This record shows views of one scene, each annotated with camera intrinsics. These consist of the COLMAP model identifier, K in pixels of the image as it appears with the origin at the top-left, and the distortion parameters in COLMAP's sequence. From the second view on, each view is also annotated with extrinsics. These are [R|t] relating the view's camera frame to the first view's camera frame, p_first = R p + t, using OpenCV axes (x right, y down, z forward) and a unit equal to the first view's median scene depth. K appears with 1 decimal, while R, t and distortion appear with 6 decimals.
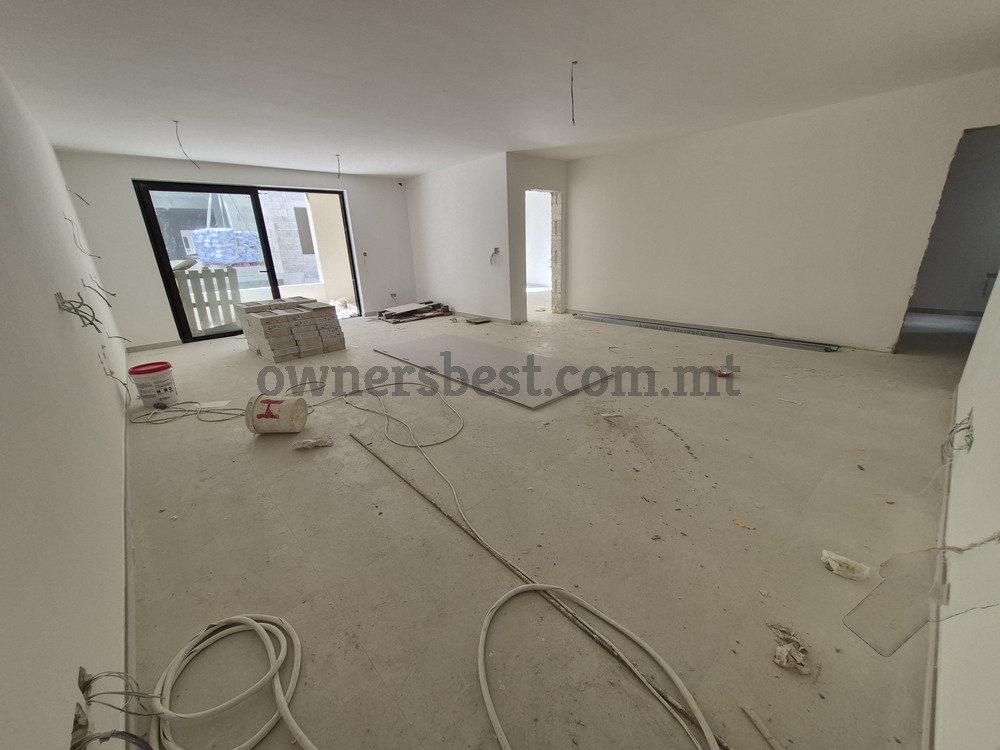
lens RADIAL K [[396.9, 0, 505.9], [0, 396.9, 375.8], [0, 0, 1]] dist [0.001079, 0.000040]
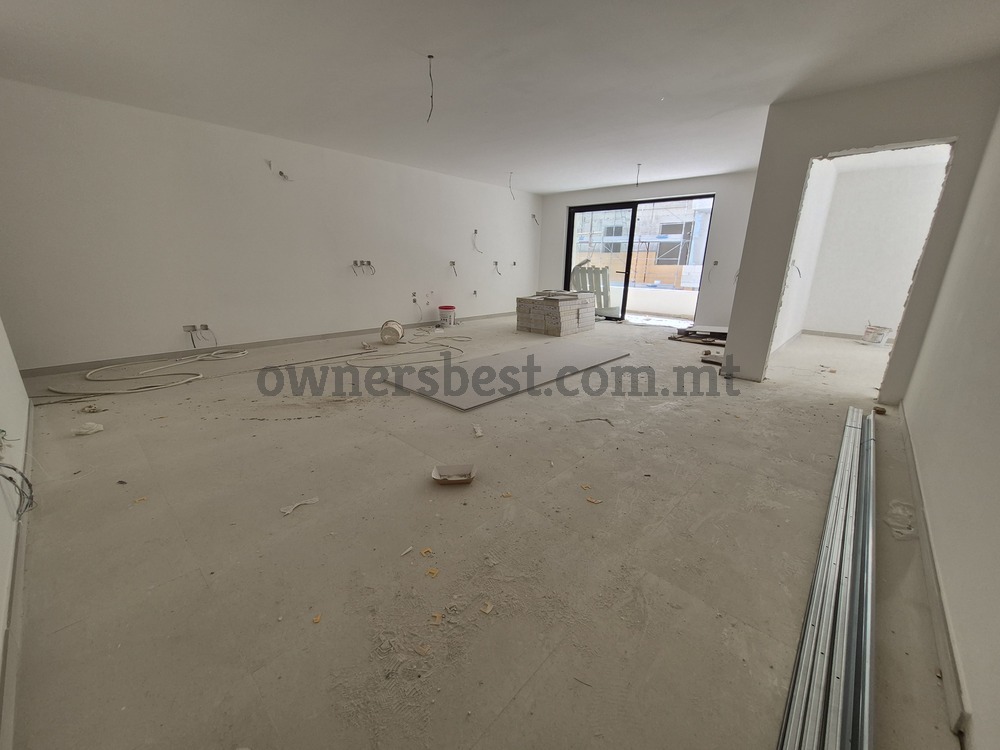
lens RADIAL K [[396.9, 0, 500.9], [0, 396.9, 376.4], [0, 0, 1]] dist [0.001079, 0.000040]
pose [[0.090393, 0.311980, -0.945779, 0.731336], [-0.337662, 0.903017, 0.265603, -0.216337], [0.936917, 0.295344, 0.186970, 0.656539]]
